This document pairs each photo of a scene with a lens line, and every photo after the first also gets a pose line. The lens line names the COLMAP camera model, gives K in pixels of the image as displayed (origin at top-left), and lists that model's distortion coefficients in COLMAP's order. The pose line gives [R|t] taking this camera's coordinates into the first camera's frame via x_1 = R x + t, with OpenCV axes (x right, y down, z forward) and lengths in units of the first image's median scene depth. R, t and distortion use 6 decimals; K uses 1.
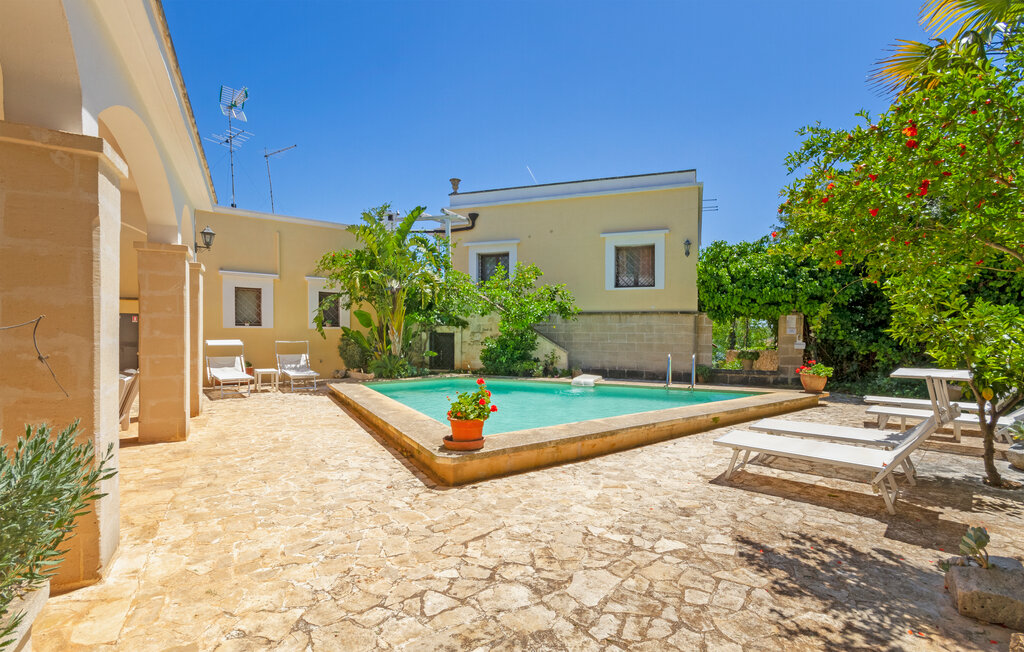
lens RADIAL K [[482.0, 0, 511.9], [0, 482.0, 326.1], [0, 0, 1]] dist [0.012151, 0.000830]
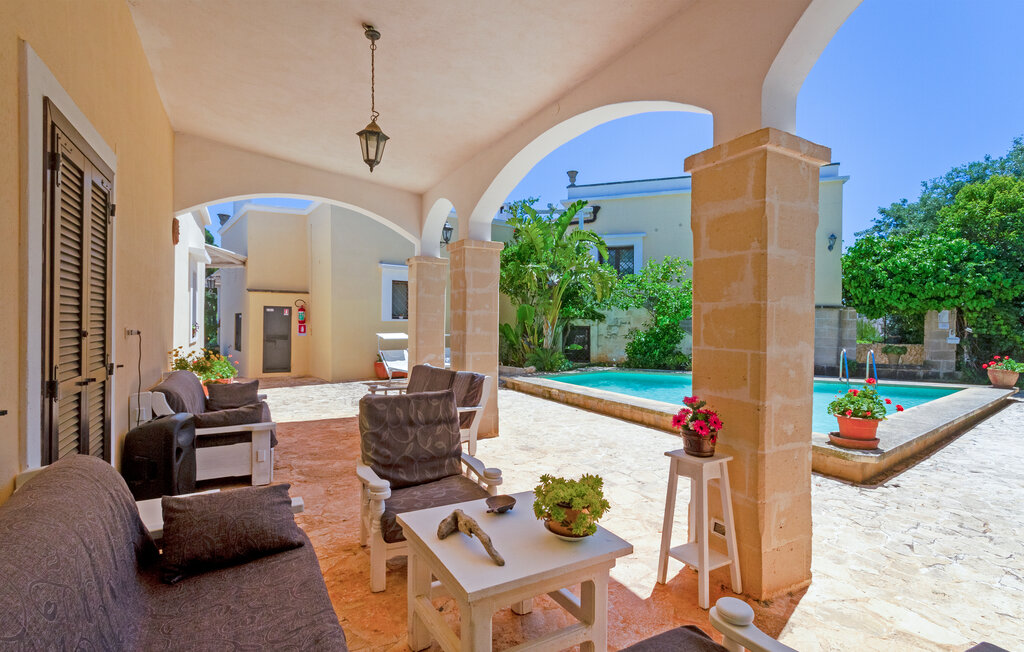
lens RADIAL K [[482.0, 0, 512.9], [0, 482.0, 325.8], [0, 0, 1]] dist [0.012151, 0.000830]
pose [[0.999943, 0.003101, 0.010236, -0.327742], [-0.003310, 0.999785, 0.020478, -0.007621], [-0.010170, -0.020511, 0.999738, -0.002689]]
